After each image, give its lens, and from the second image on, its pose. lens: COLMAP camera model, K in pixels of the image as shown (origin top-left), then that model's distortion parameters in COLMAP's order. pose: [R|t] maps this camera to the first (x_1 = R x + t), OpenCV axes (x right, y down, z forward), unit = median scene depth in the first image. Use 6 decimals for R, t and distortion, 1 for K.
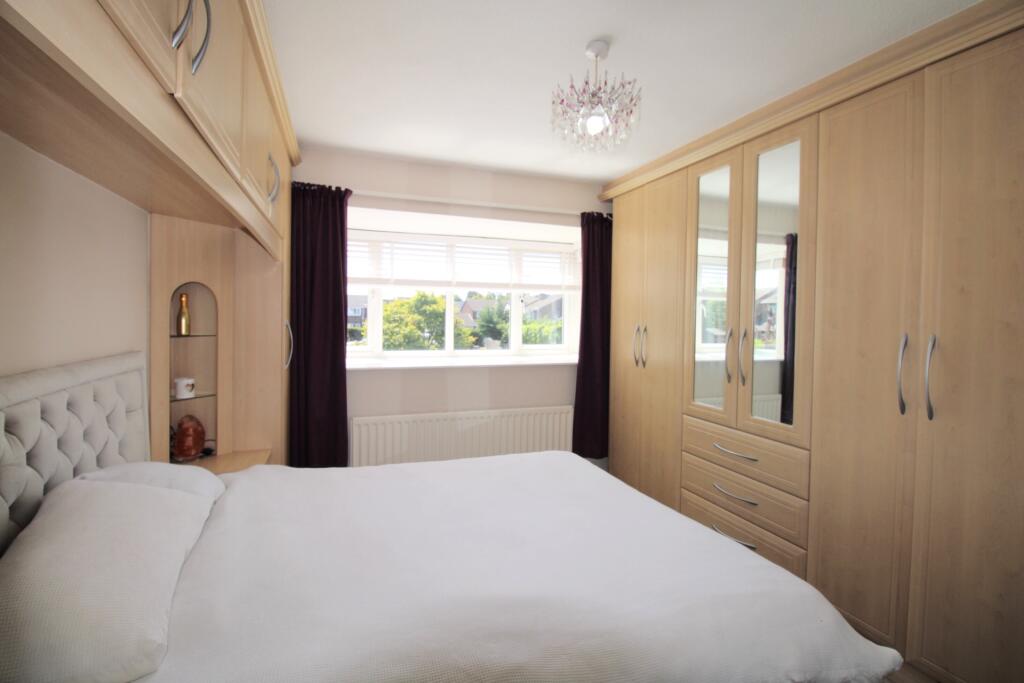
lens RADIAL K [[477.0, 0, 516.9], [0, 477.0, 328.7], [0, 0, 1]] dist [-0.003350, -0.000795]
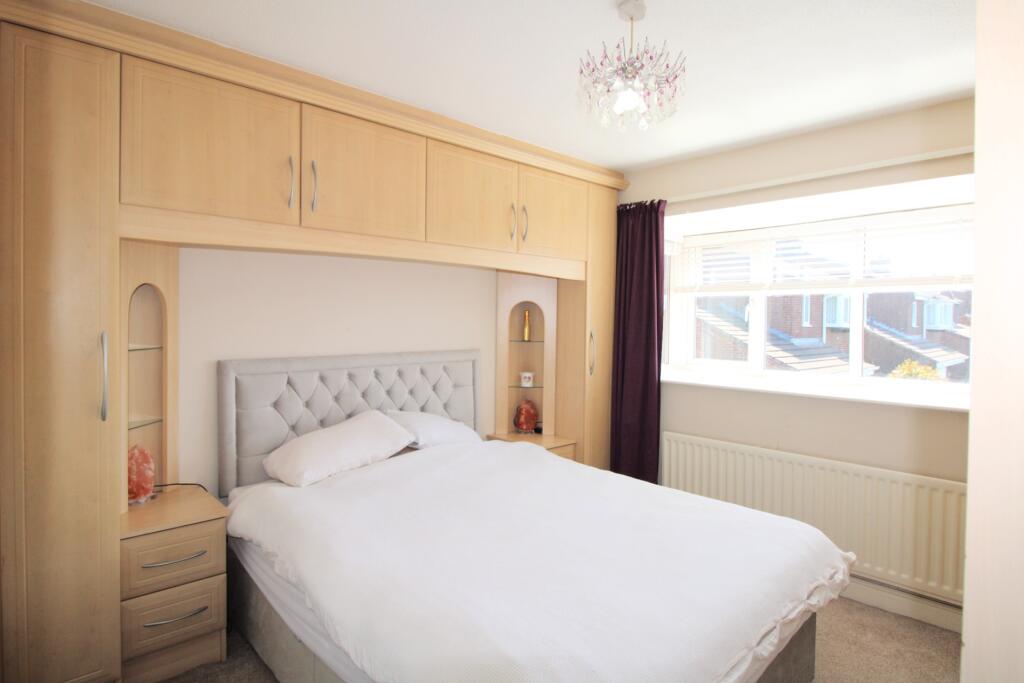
lens RADIAL K [[573.0, 0, 510.5], [0, 573.0, 336.1], [0, 0, 1]] dist [0.002409, 0.000272]
pose [[0.376363, 0.014867, -0.926353, 0.659188], [-0.032155, 0.999478, 0.002976, -0.002591], [0.925914, 0.028667, 0.376645, 0.275697]]
